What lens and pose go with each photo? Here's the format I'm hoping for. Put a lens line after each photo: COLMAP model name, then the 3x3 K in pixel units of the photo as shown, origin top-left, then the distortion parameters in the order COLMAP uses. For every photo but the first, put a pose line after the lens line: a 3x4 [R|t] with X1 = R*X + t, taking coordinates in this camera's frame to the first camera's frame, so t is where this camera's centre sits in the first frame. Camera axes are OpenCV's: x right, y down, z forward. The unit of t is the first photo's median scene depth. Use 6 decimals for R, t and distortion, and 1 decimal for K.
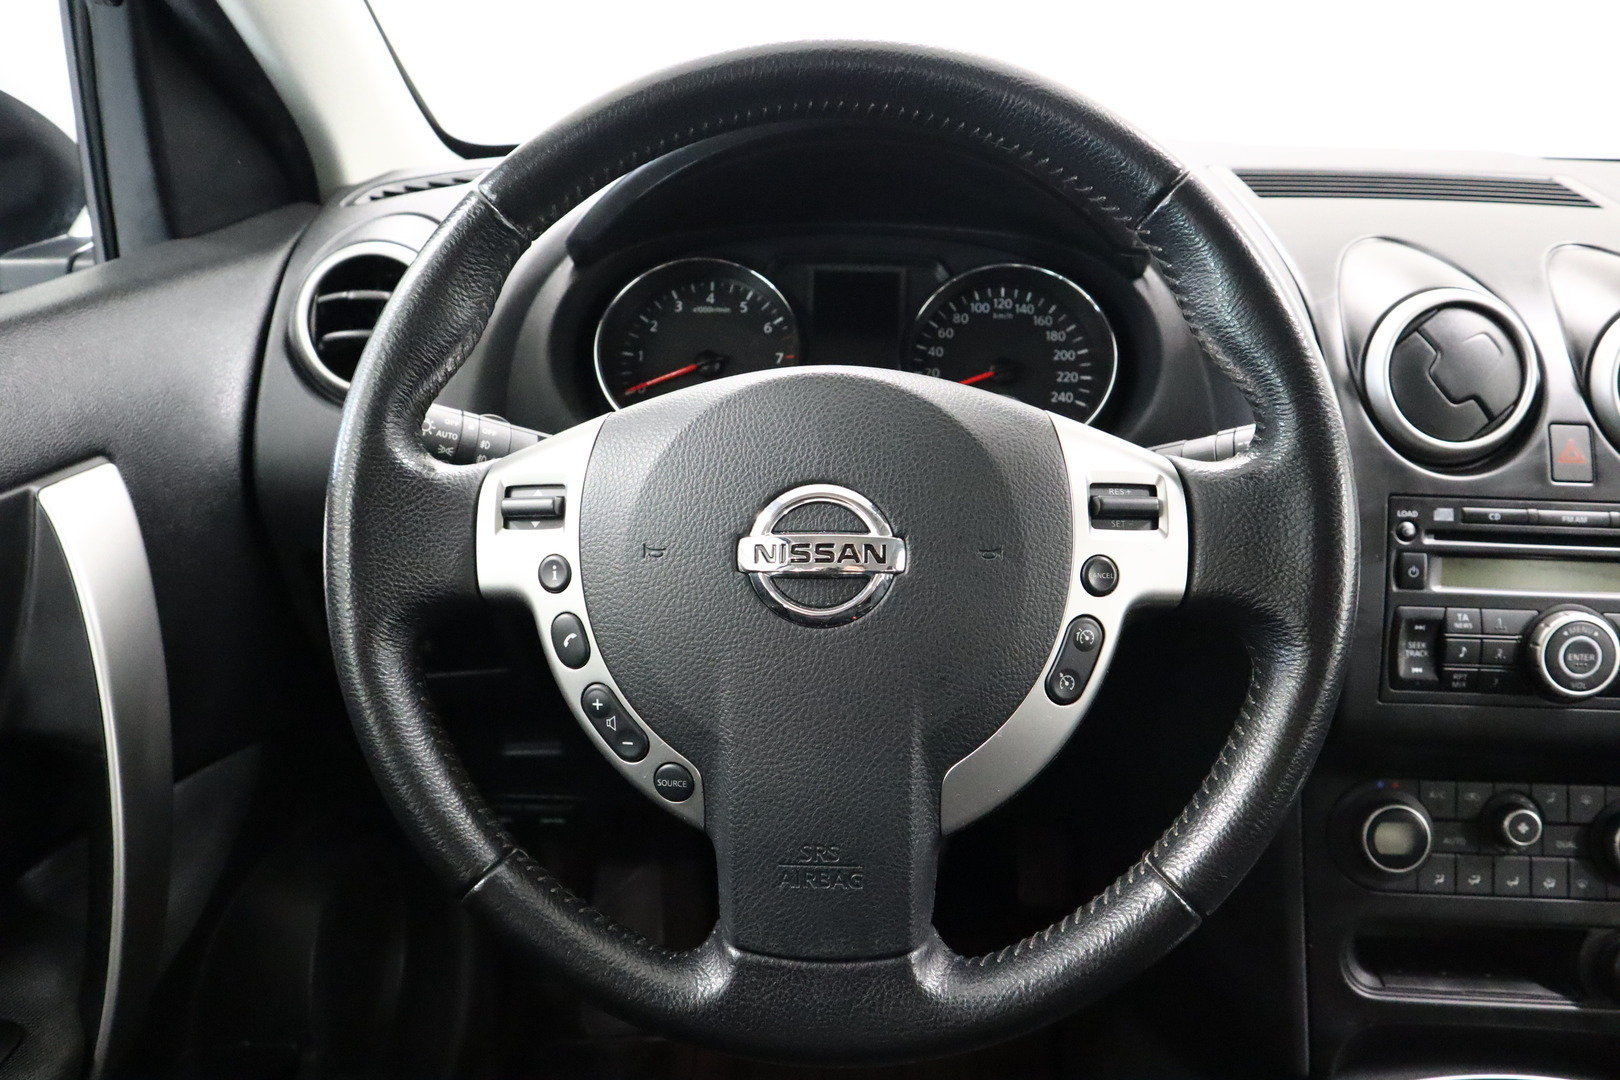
lens RADIAL K [[1149.6, 0, 806.4], [0, 1149.6, 552.8], [0, 0, 1]] dist [-0.111030, 0.066241]
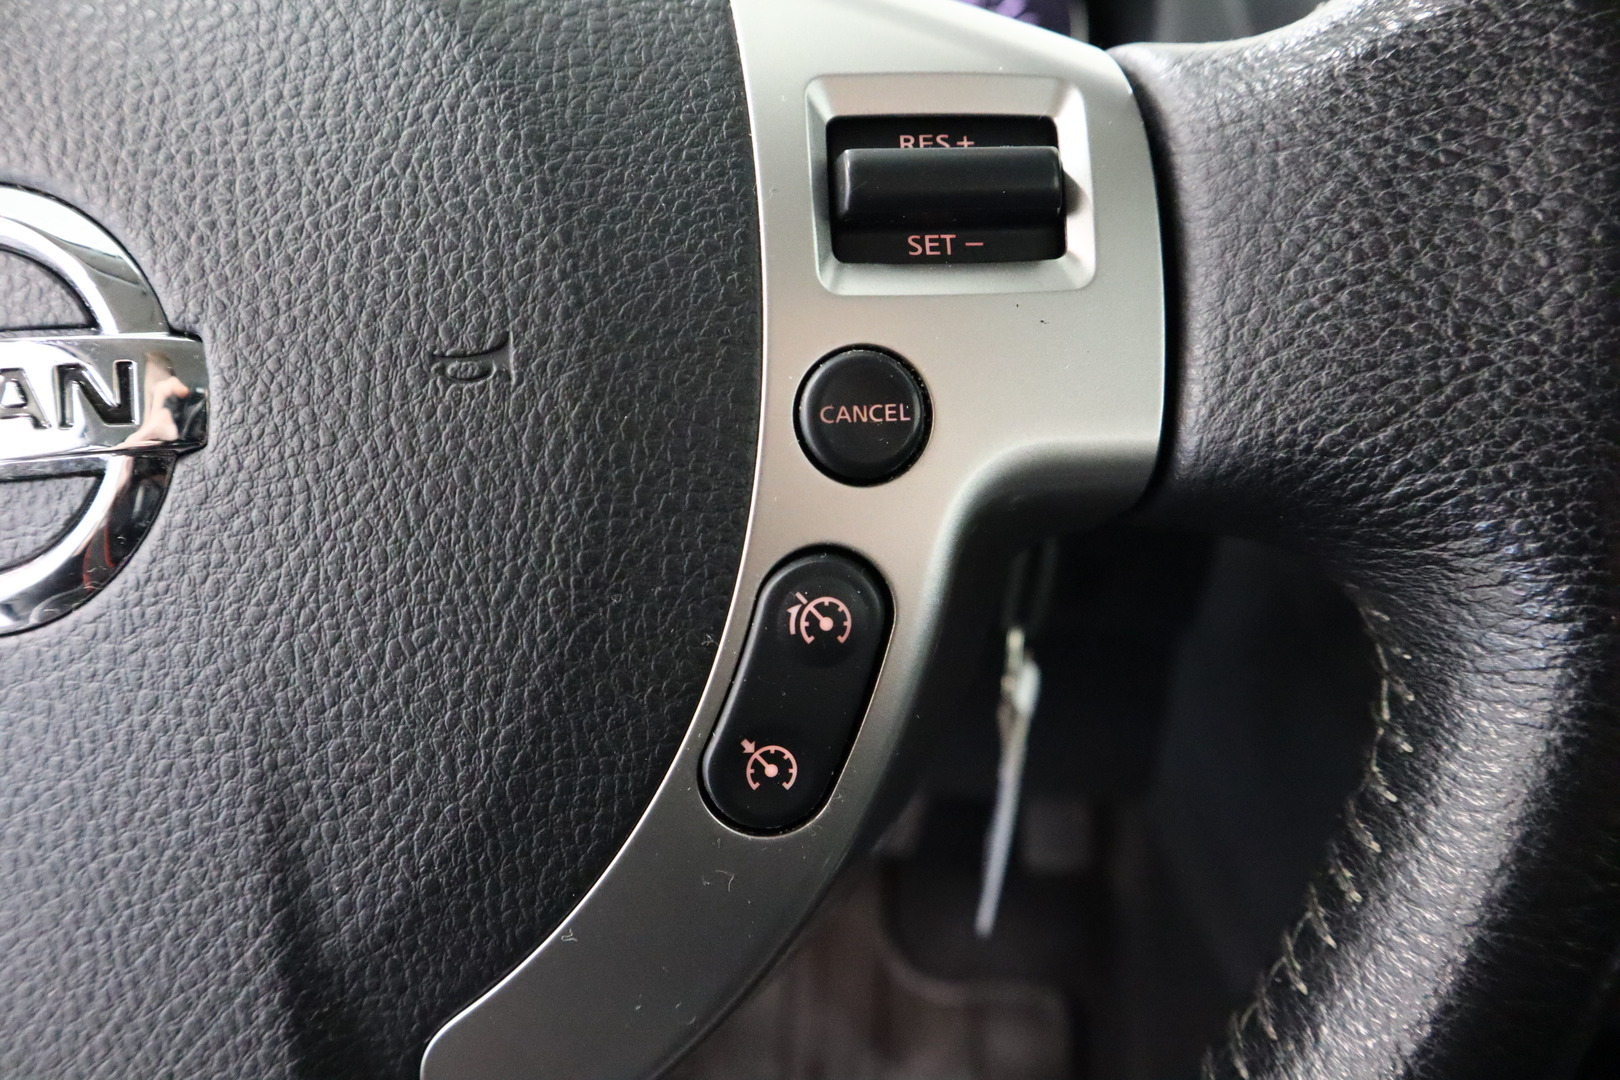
lens RADIAL K [[1149.6, 0, 801.7], [0, 1149.6, 547.1], [0, 0, 1]] dist [-0.111030, 0.066241]
pose [[0.996722, -0.057802, -0.056601, 0.225923], [0.063700, 0.992037, 0.108650, 0.018375], [0.049870, -0.111899, 0.992467, 0.613631]]
